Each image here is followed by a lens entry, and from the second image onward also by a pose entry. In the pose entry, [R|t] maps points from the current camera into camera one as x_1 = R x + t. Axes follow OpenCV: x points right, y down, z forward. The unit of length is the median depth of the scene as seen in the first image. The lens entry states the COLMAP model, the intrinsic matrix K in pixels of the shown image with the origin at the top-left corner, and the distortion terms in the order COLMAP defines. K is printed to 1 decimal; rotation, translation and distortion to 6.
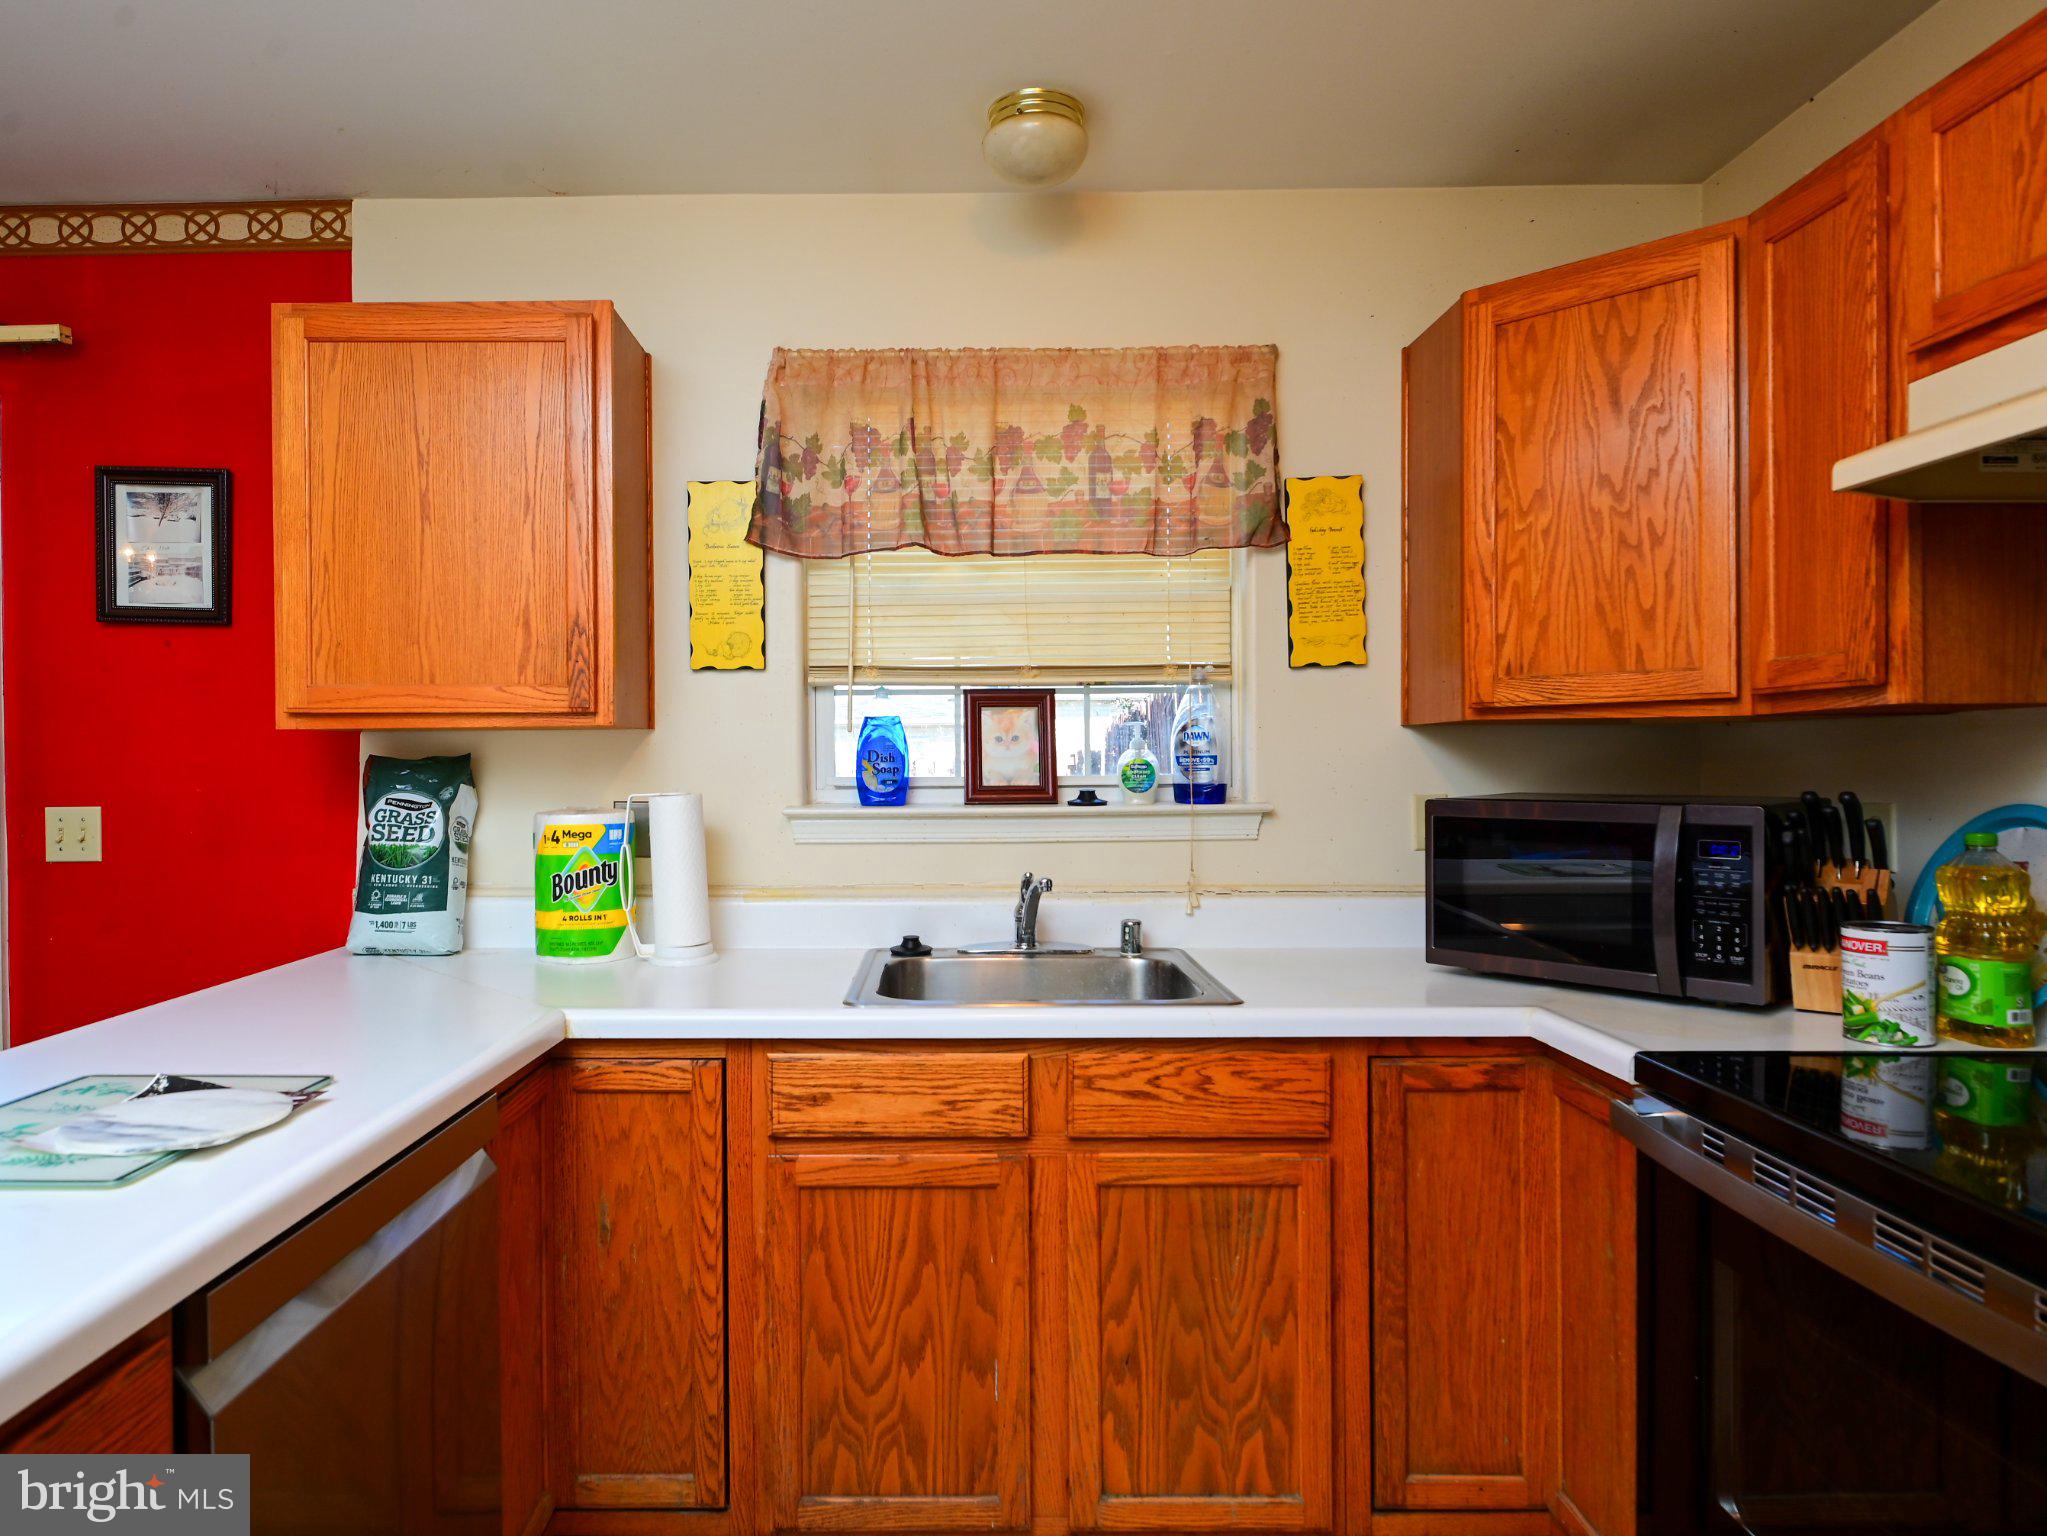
lens RADIAL K [[1252.8, 0, 1018.8], [0, 1252.8, 757.9], [0, 0, 1]] dist [0.000892, 0.001884]
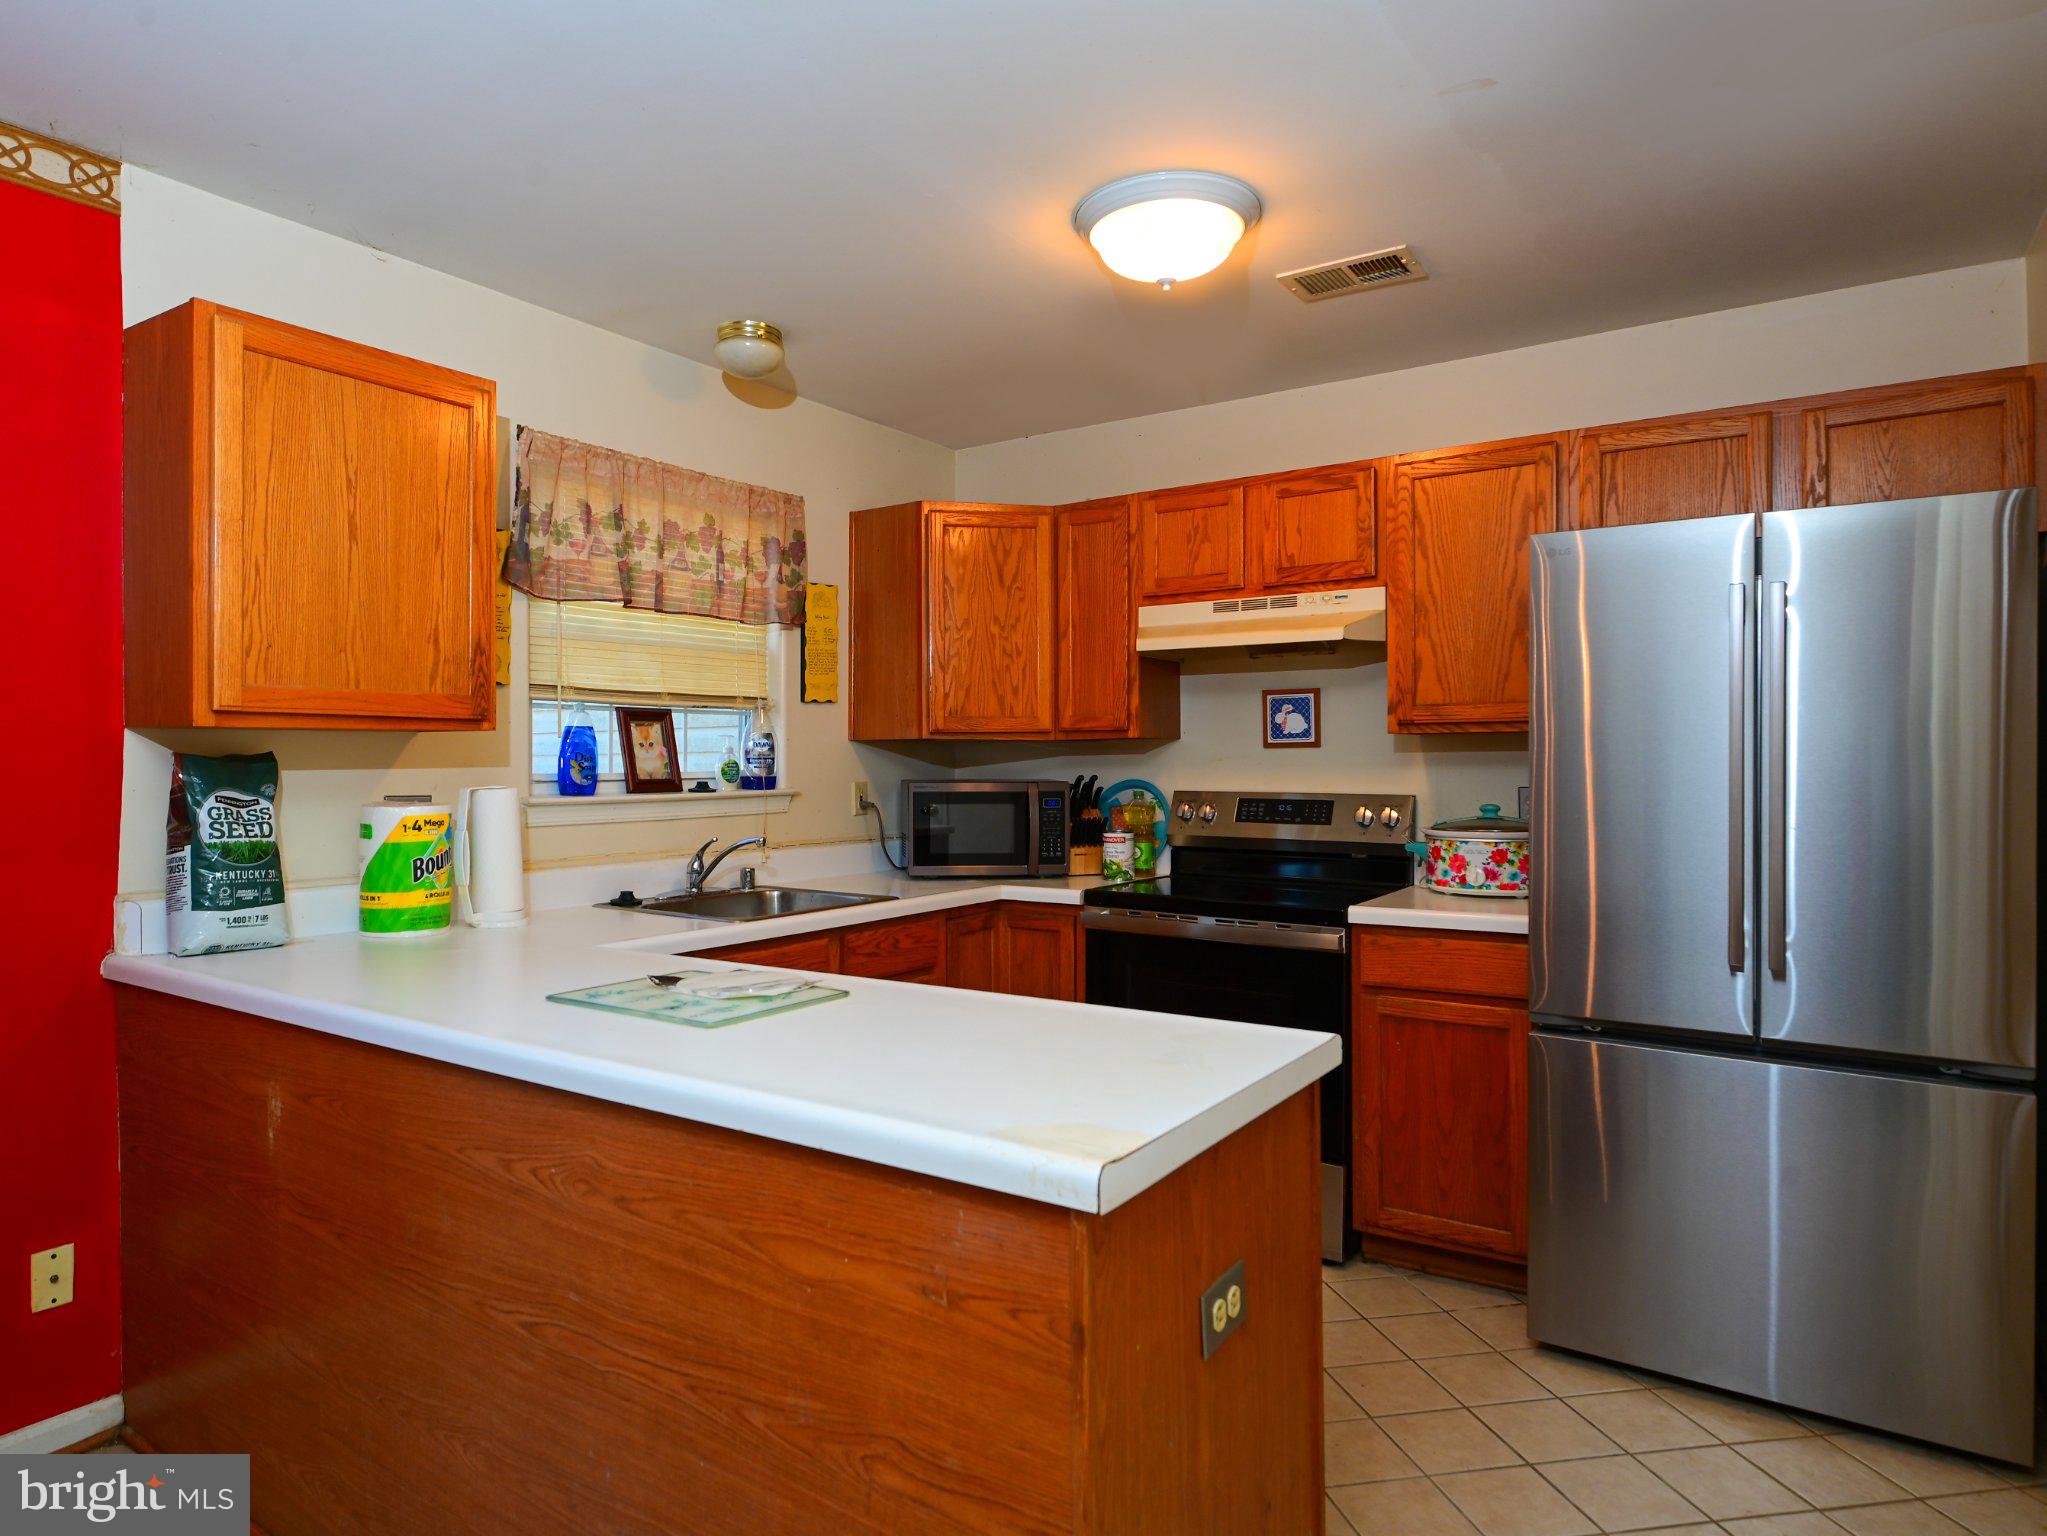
lens RADIAL K [[1252.8, 0, 1018.8], [0, 1252.8, 757.9], [0, 0, 1]] dist [0.000892, 0.001884]
pose [[0.538677, 0.005136, 0.842497, -1.009545], [-0.002386, 0.999987, -0.004570, 0.004822], [-0.842509, 0.000451, 0.538682, -0.078859]]
